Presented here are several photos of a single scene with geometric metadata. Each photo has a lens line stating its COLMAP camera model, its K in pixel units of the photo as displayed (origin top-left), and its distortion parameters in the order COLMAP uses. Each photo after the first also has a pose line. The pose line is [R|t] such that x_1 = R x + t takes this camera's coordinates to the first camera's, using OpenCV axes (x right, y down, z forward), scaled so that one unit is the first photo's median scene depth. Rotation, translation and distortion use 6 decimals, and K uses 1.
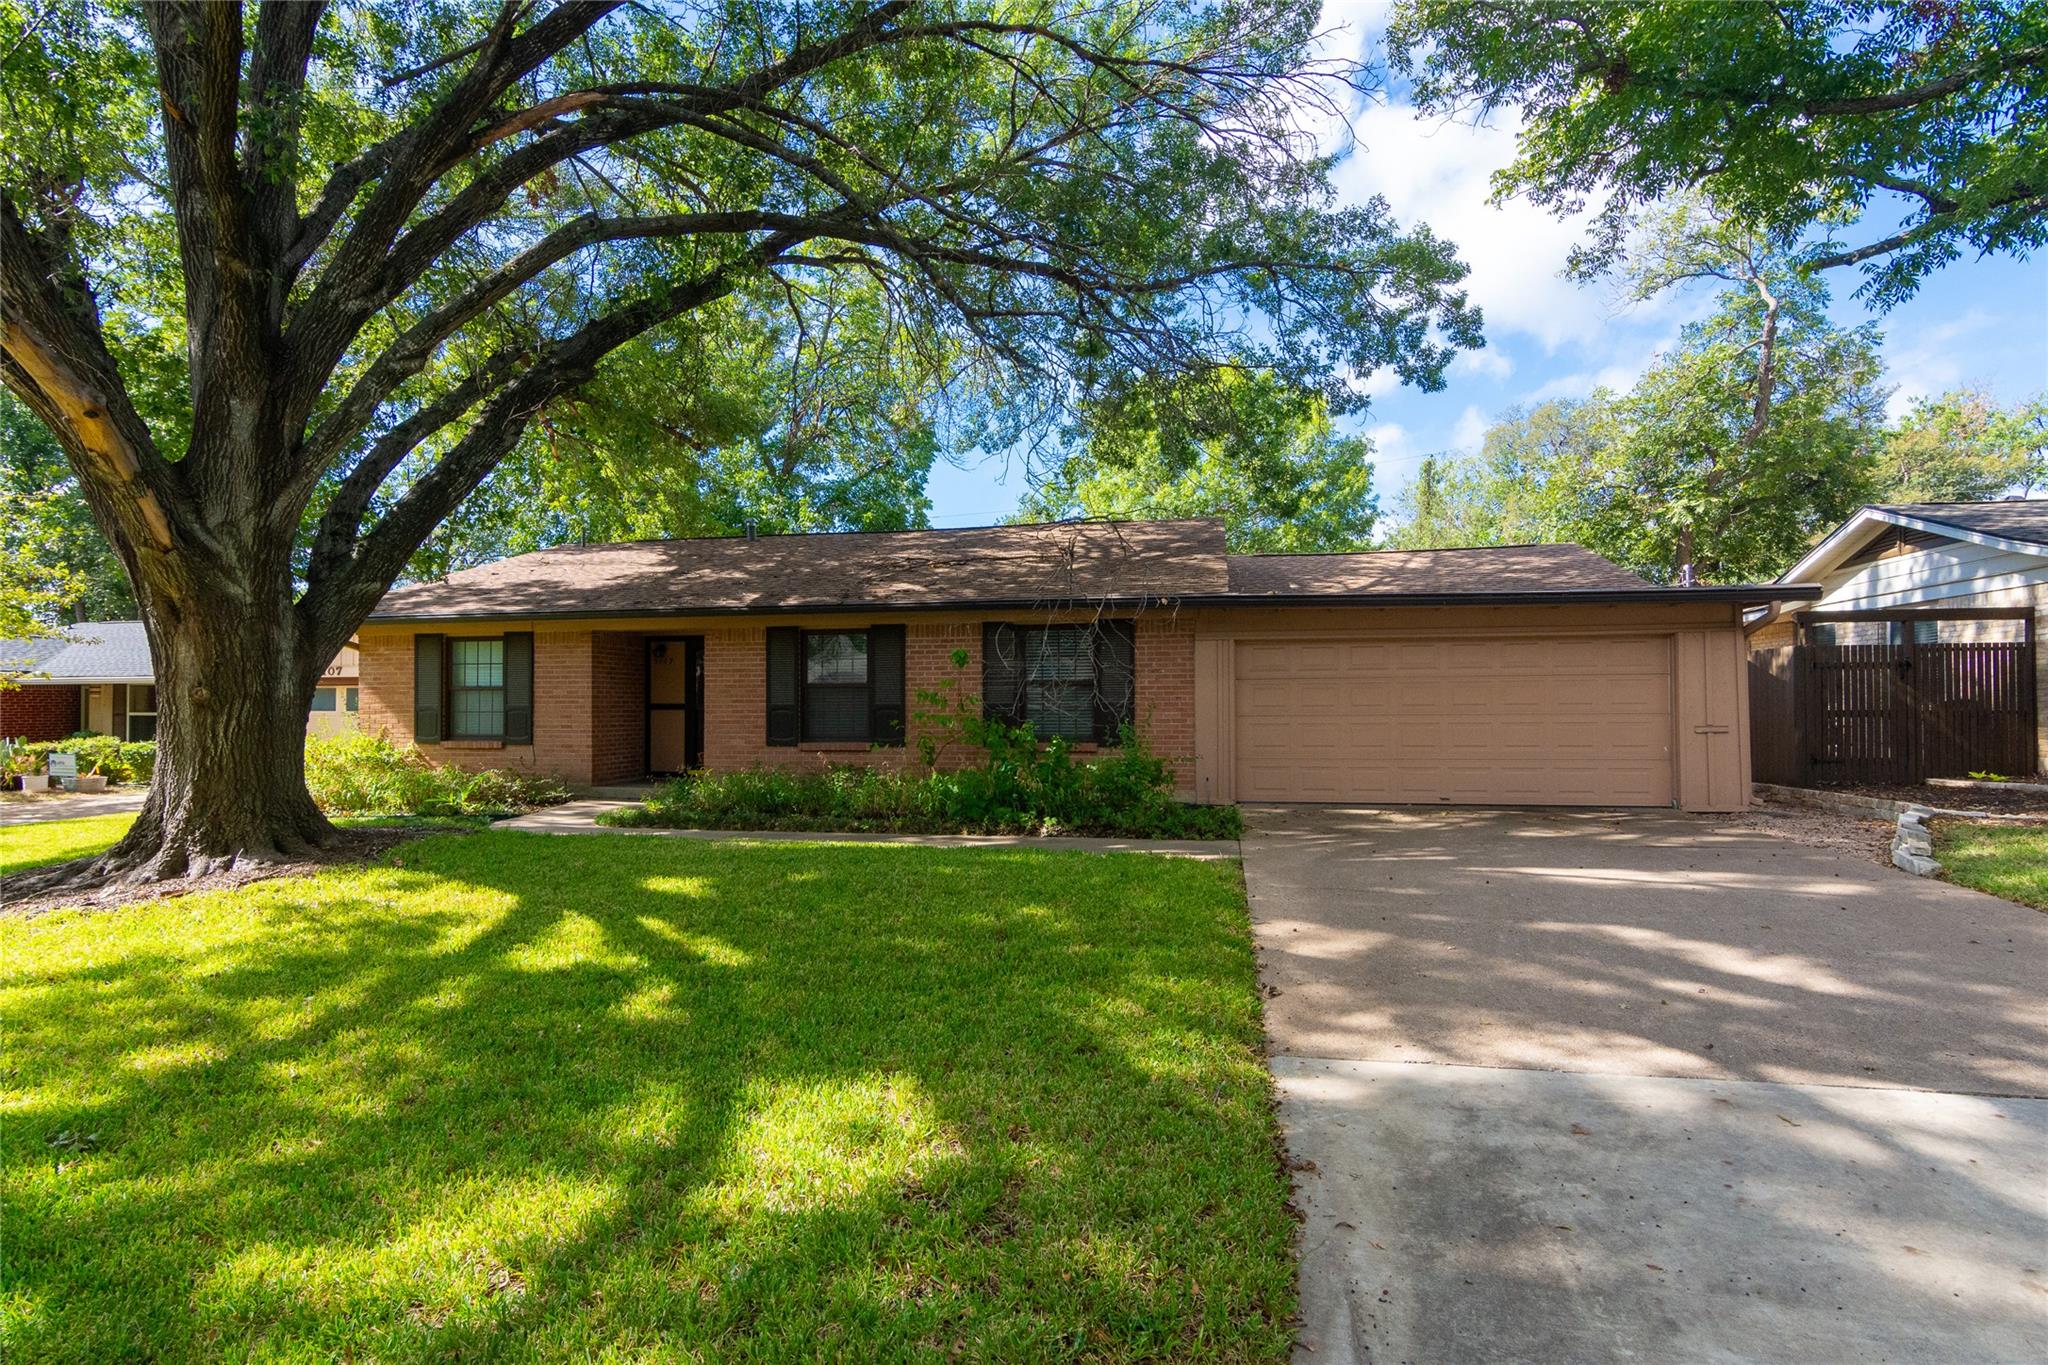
lens RADIAL K [[1045.0, 0, 1018.4], [0, 1045.0, 693.7], [0, 0, 1]] dist [-0.003573, 0.002813]
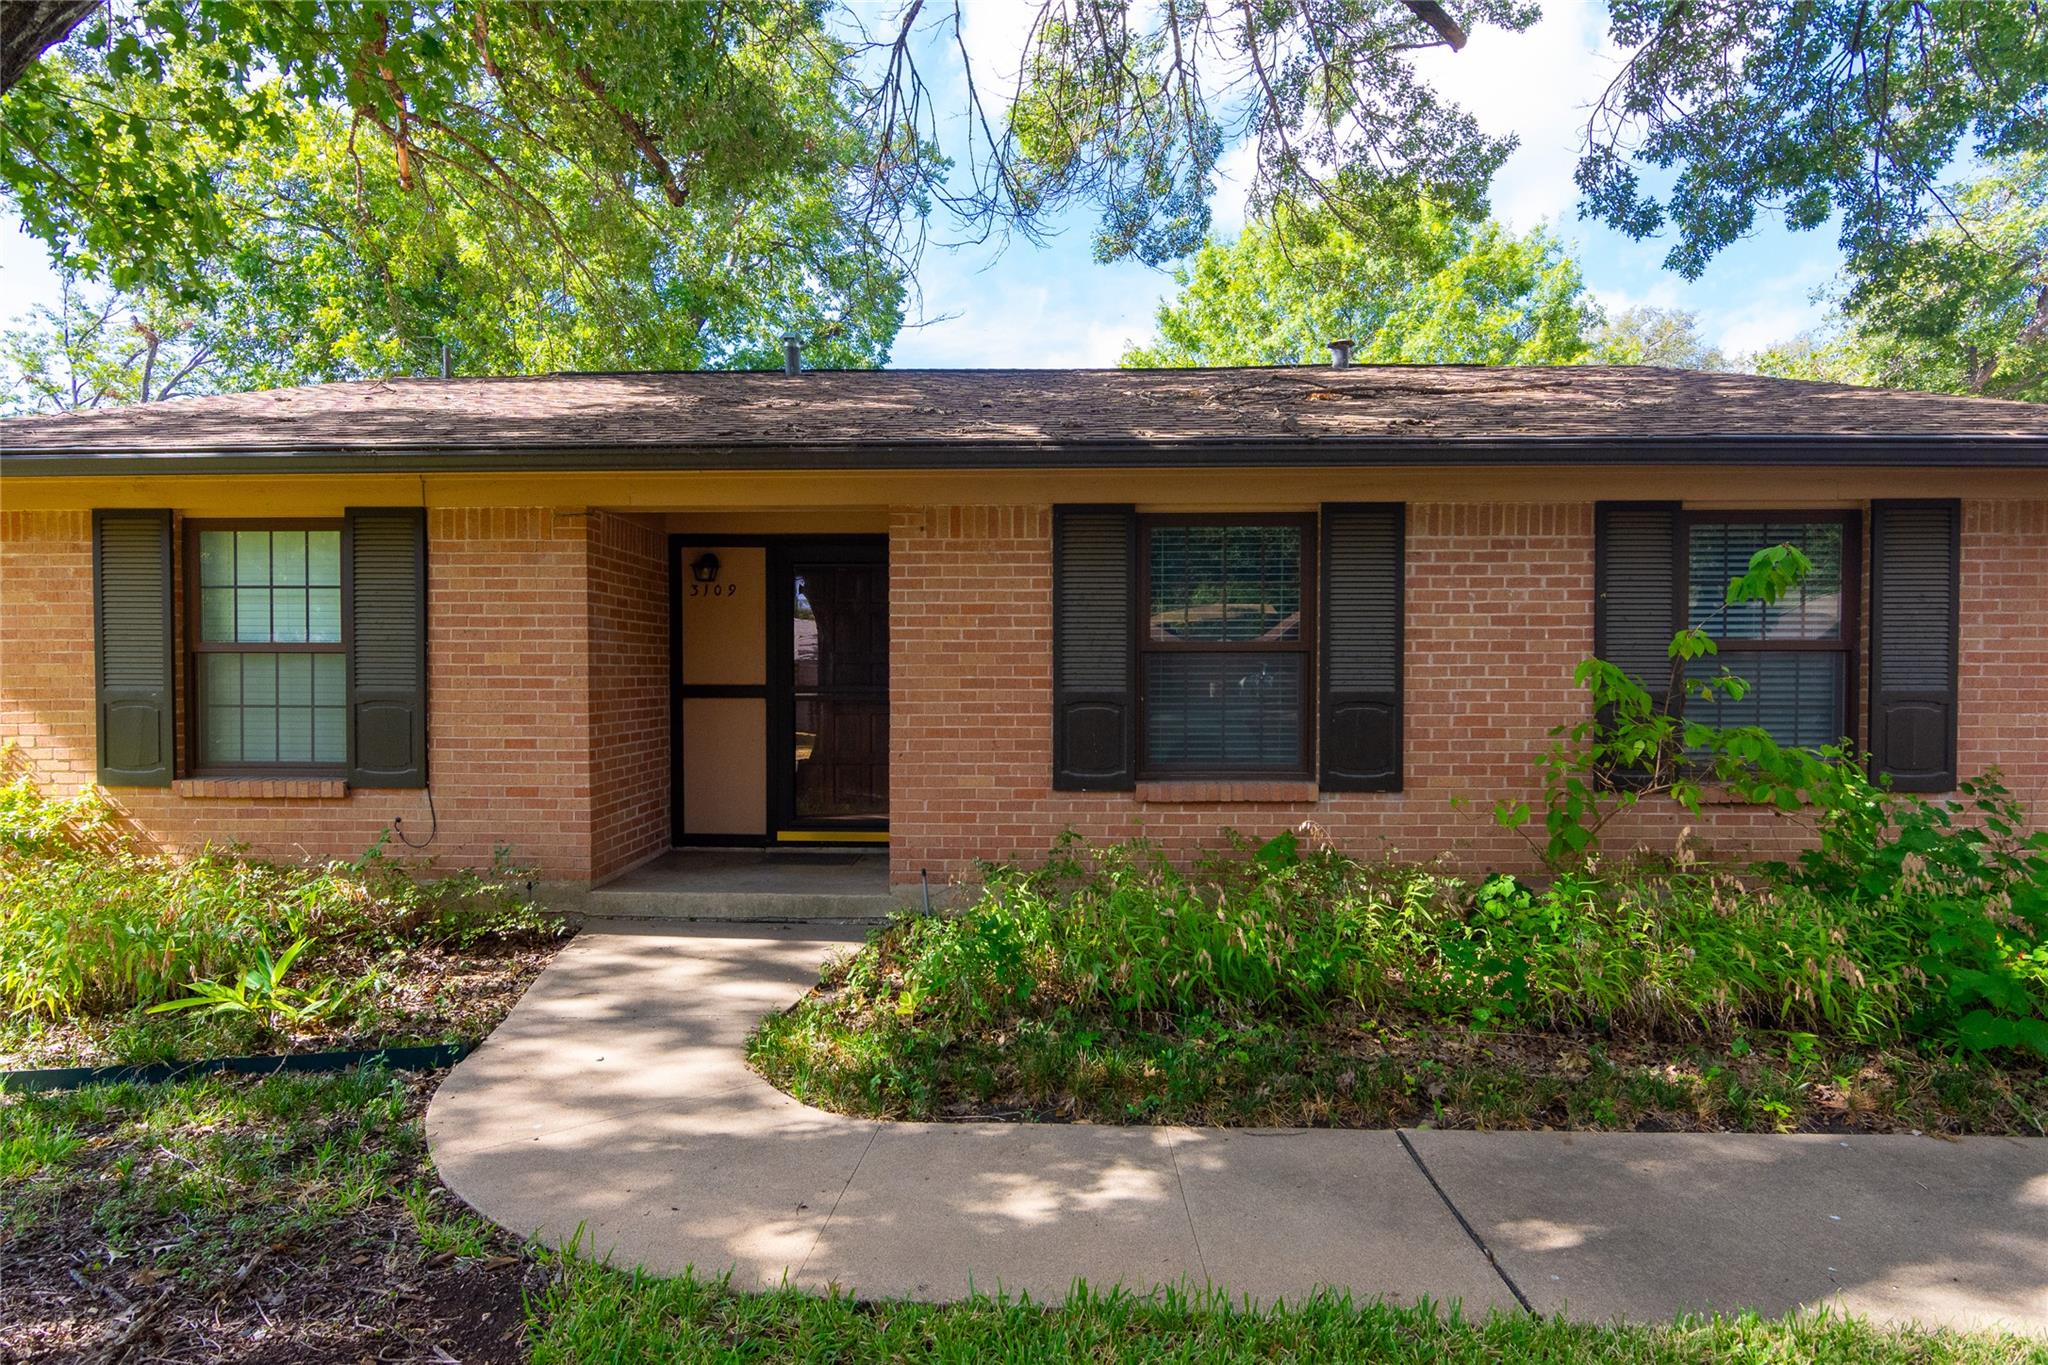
lens RADIAL K [[1114.0, 0, 1014.1], [0, 1114.0, 695.1], [0, 0, 1]] dist [-0.003233, -0.001158]
pose [[0.984908, -0.000734, 0.173079, -0.314979], [-0.005168, 0.999420, 0.033647, -0.002755], [-0.173004, -0.034034, 0.984333, 0.535986]]
